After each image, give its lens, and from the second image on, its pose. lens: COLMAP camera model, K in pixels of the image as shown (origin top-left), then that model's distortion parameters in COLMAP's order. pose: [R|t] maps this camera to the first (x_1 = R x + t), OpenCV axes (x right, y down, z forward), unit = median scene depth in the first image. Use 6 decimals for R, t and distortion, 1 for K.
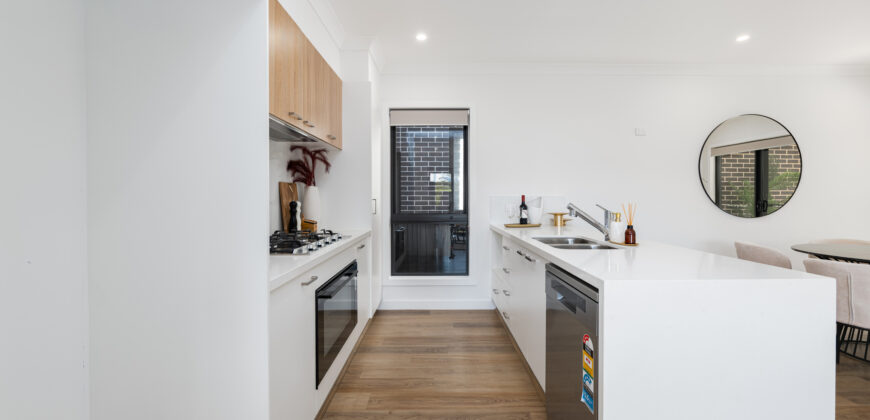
lens RADIAL K [[356.6, 0, 435.4], [0, 356.6, 204.6], [0, 0, 1]] dist [0.001420, 0.000126]
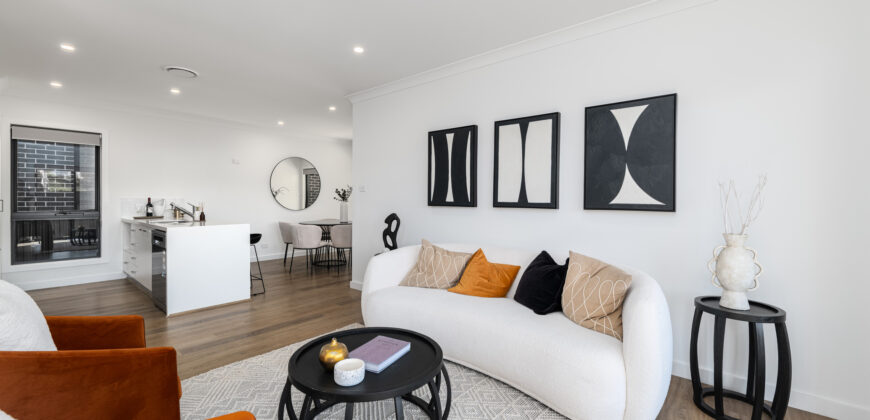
lens RADIAL K [[356.6, 0, 432.5], [0, 356.6, 202.8], [0, 0, 1]] dist [0.001420, 0.000126]
pose [[0.656178, -0.001440, 0.754605, -0.109169], [0.007533, 0.999961, -0.004642, 0.010779], [-0.754568, 0.008731, 0.656163, -0.883979]]
